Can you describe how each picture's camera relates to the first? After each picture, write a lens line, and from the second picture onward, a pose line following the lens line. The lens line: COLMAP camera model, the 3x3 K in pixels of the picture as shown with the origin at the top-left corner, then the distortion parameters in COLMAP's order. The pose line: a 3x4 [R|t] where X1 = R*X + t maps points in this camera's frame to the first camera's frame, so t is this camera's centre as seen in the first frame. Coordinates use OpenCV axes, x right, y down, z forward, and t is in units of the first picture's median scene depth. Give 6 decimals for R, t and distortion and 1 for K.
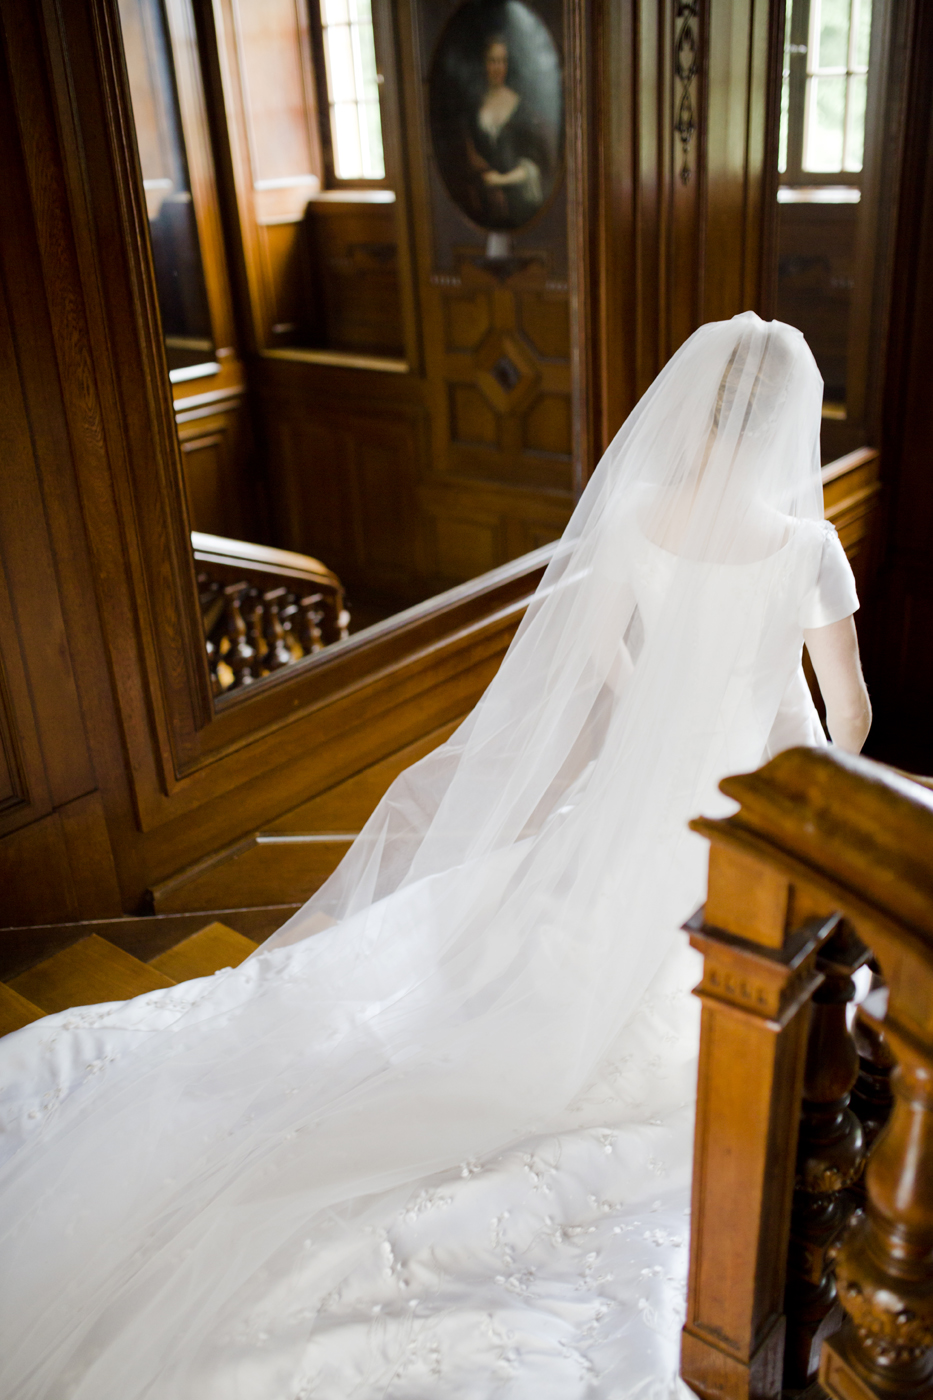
lens RADIAL K [[1320.2, 0, 466.5], [0, 1320.2, 700.0], [0, 0, 1]] dist [-0.068877, 0.102237]
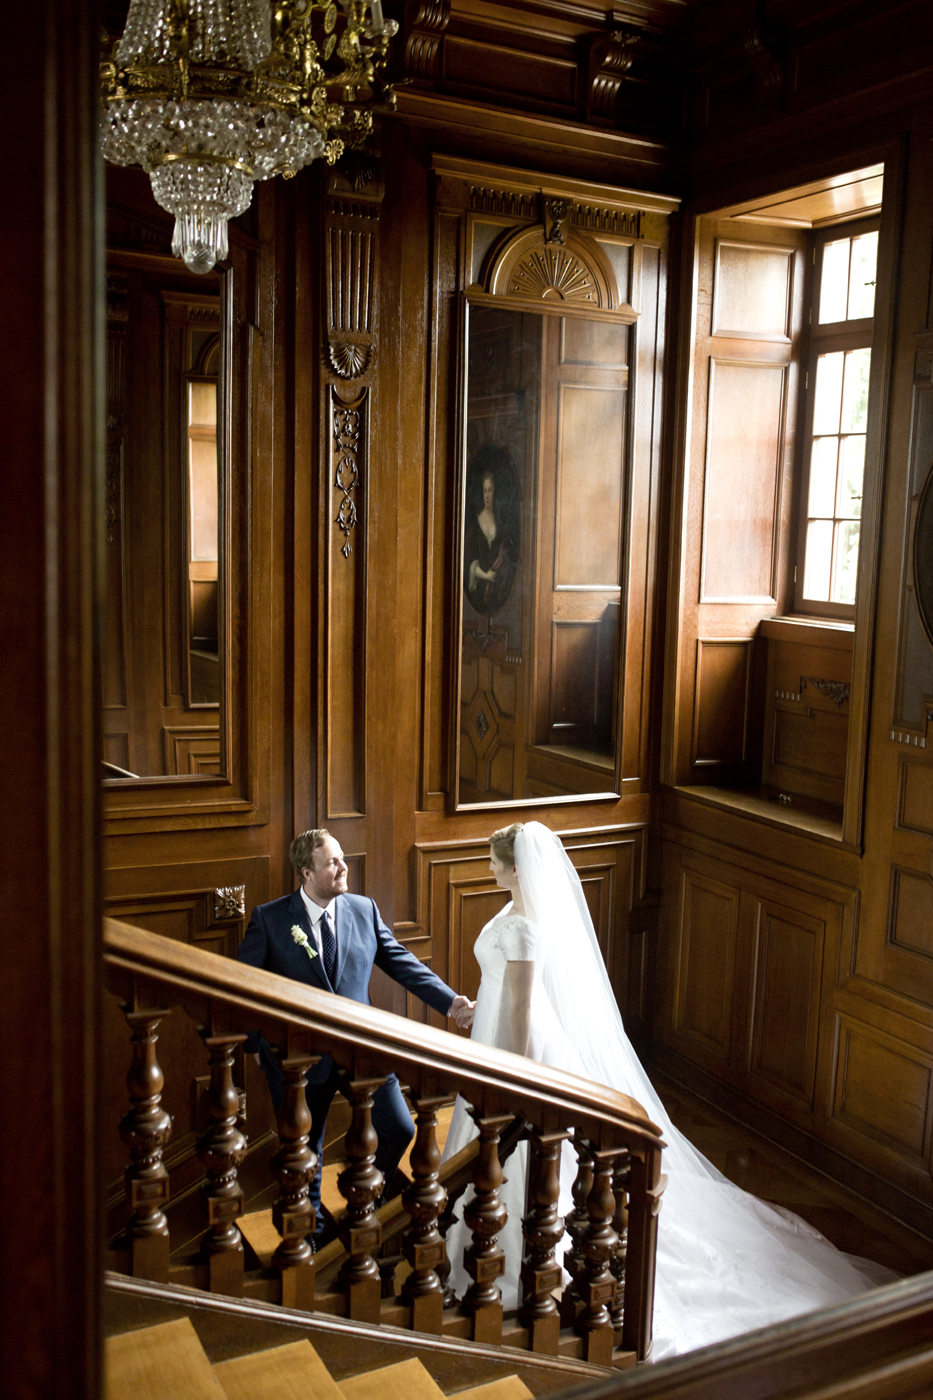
lens RADIAL K [[1320.2, 0, 466.5], [0, 1320.2, 700.0], [0, 0, 1]] dist [-0.068877, 0.102237]
pose [[0.922185, 0.133726, -0.362895, 0.026598], [-0.233606, 0.940410, -0.247097, -0.113817], [0.308227, 0.312643, 0.898471, 0.277144]]
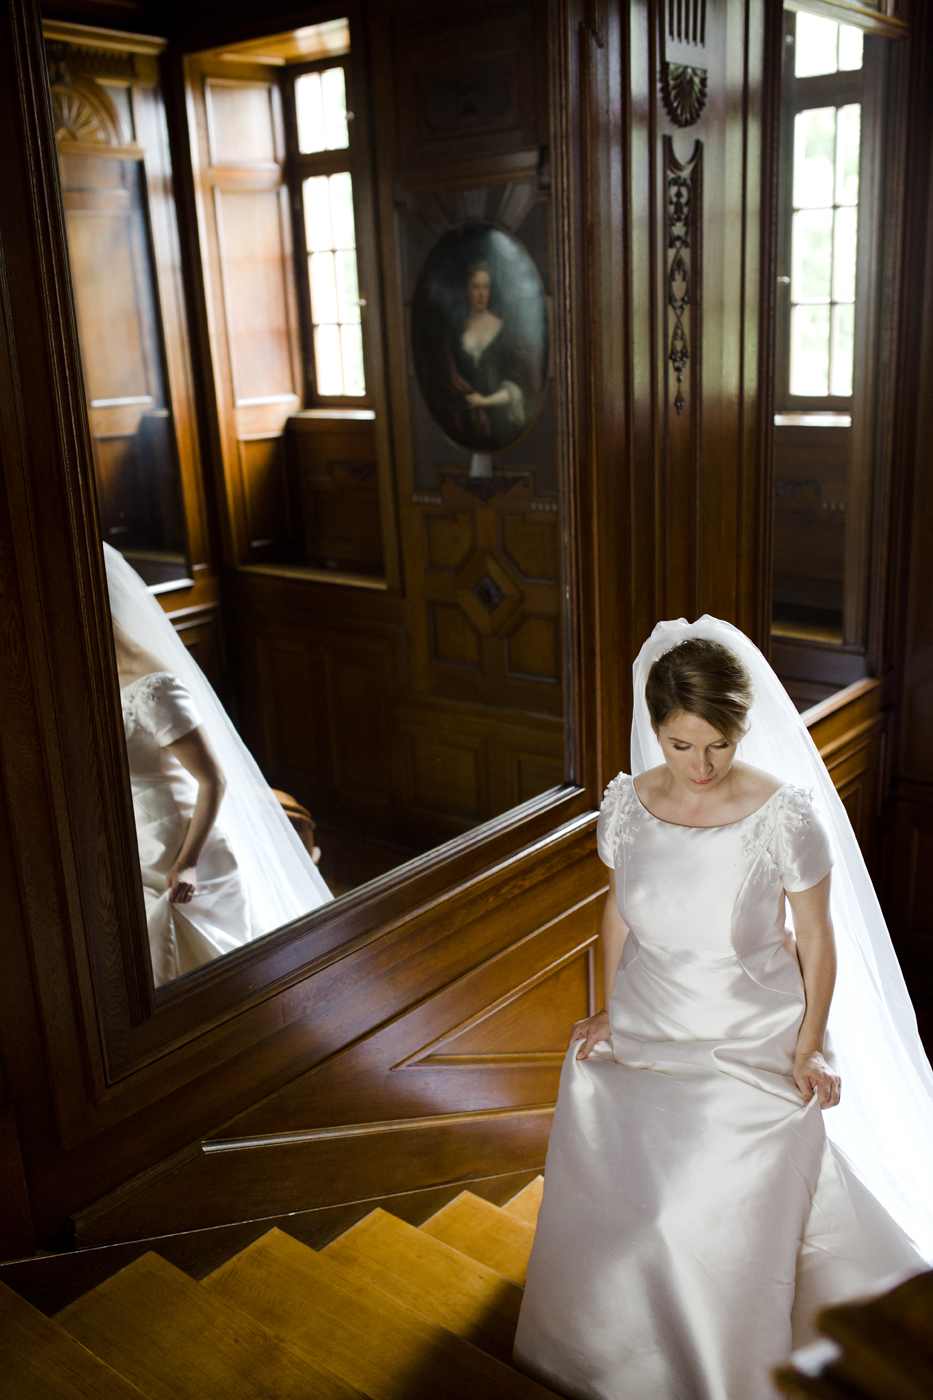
lens RADIAL K [[1320.2, 0, 466.5], [0, 1320.2, 700.0], [0, 0, 1]] dist [-0.068877, 0.102237]
pose [[0.999872, 0.005379, 0.015035, -0.000560], [-0.003110, 0.989127, -0.147032, -0.035180], [-0.015663, 0.146967, 0.989017, 0.065826]]
